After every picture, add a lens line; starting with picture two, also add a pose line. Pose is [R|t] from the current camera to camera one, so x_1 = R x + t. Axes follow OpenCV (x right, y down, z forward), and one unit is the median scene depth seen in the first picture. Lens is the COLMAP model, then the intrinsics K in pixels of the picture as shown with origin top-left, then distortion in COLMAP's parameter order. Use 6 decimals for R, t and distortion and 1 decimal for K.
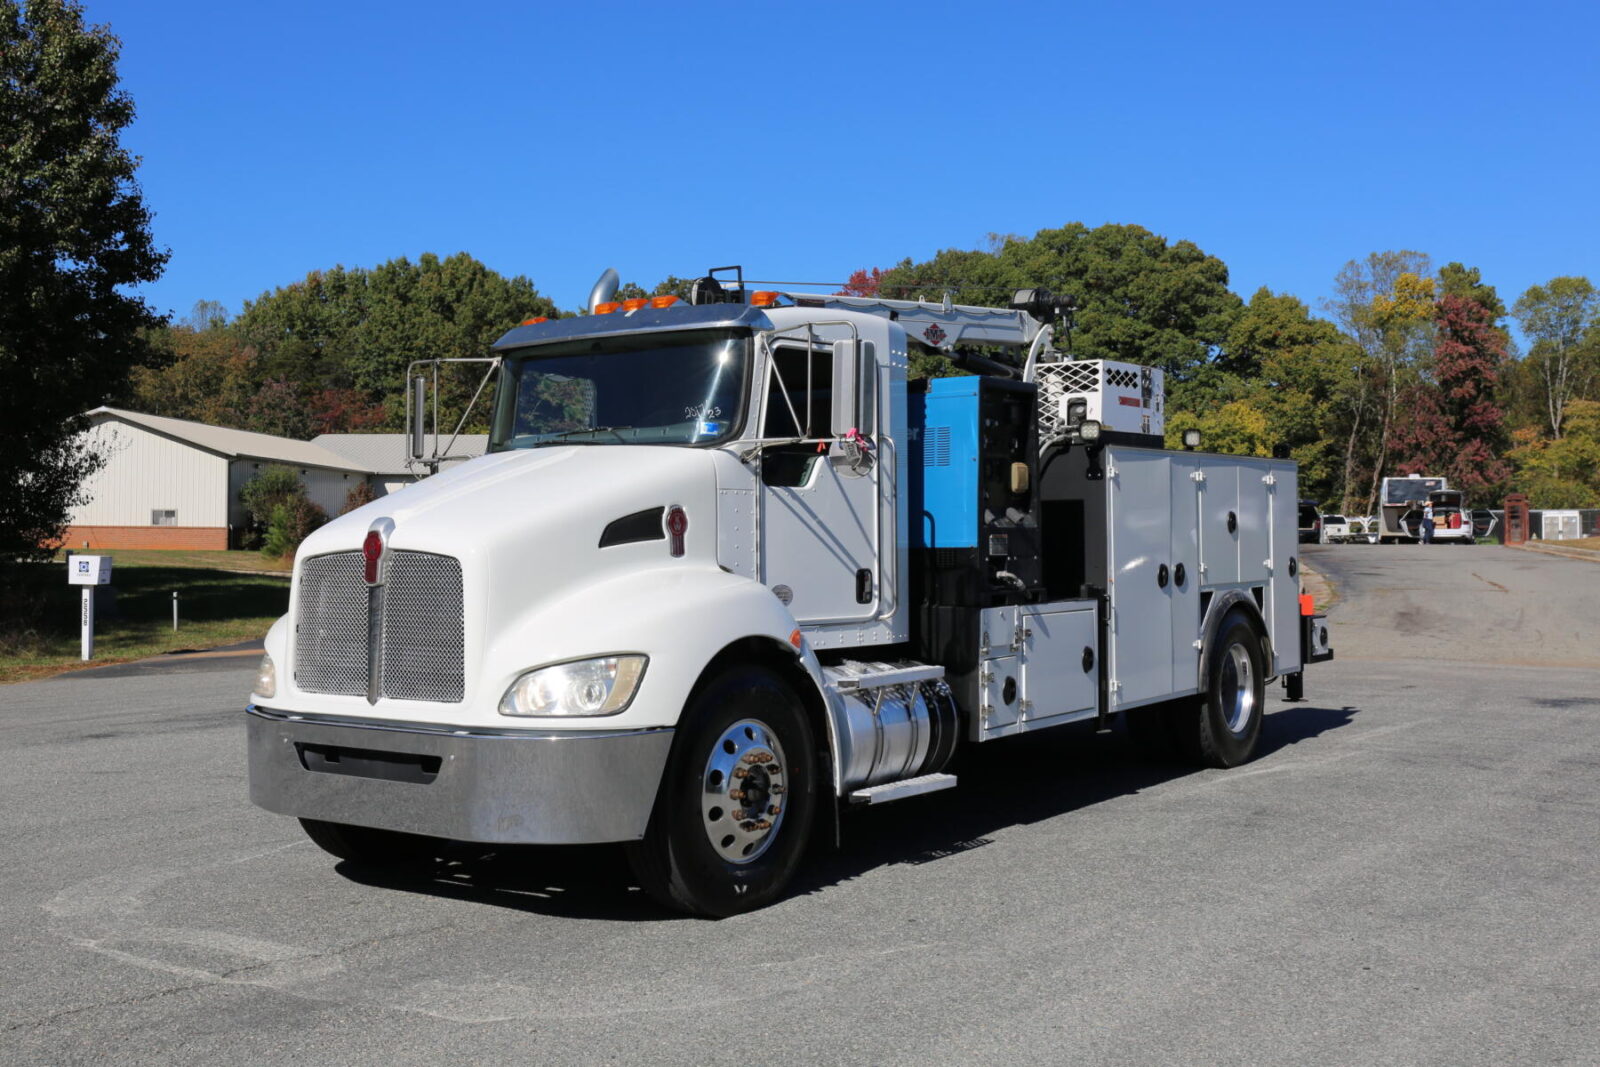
lens RADIAL K [[1670.4, 0, 800.0], [0, 1670.4, 533.5], [0, 0, 1]] dist [-0.016621, 0.012740]
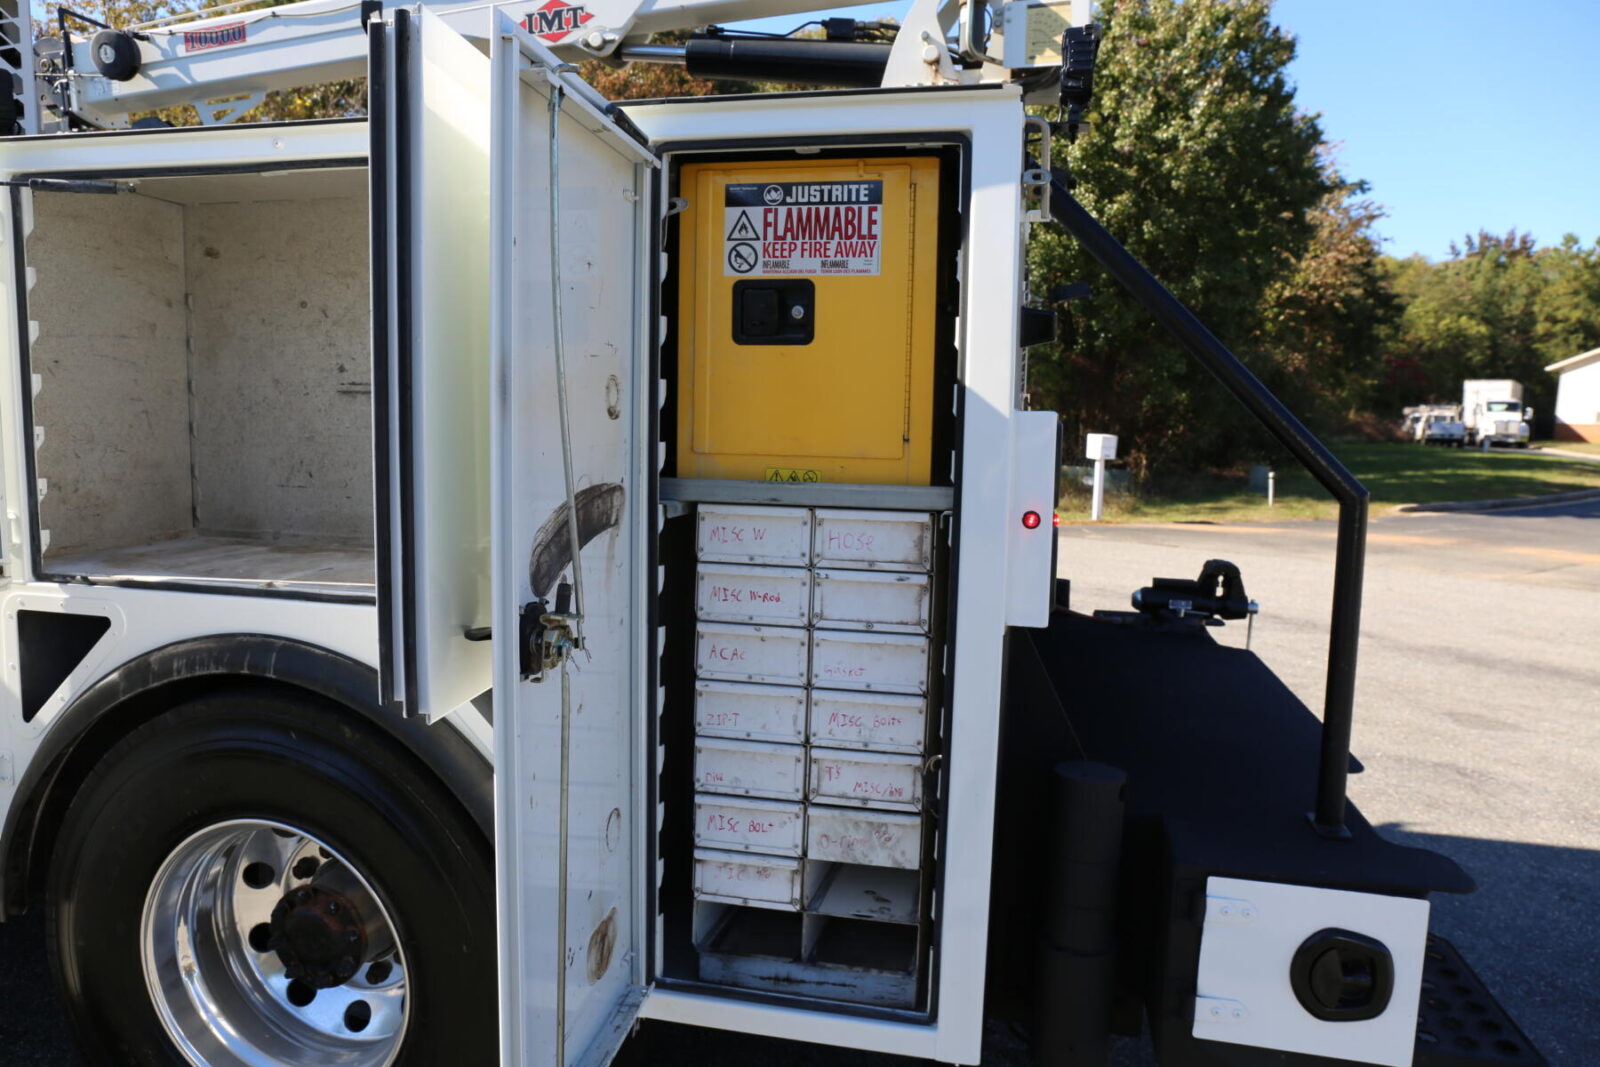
lens RADIAL K [[1084.1, 0, 789.9], [0, 1084.1, 527.5], [0, 0, 1]] dist [-0.108743, 0.083859]
pose [[0.391873, 0.113132, -0.913037, 0.506917], [-0.025094, 0.993356, 0.112314, -0.005650], [0.919677, -0.021101, 0.392108, 1.135820]]
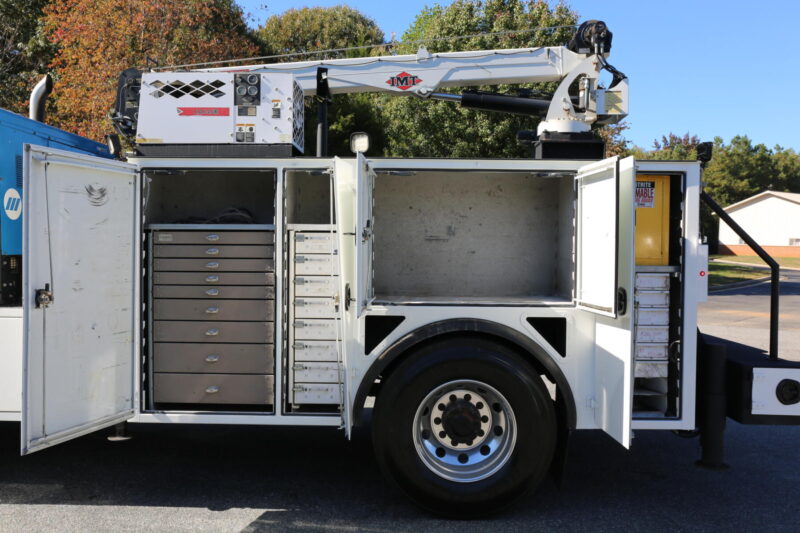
lens RADIAL K [[703.2, 0, 395.6], [0, 703.2, 266.1], [0, 0, 1]] dist [-0.072647, 0.106703]
pose [[0.567302, 0.036449, -0.822703, 0.599673], [-0.015586, 0.999316, 0.033526, -0.004188], [0.823363, -0.006197, 0.567482, 0.860630]]
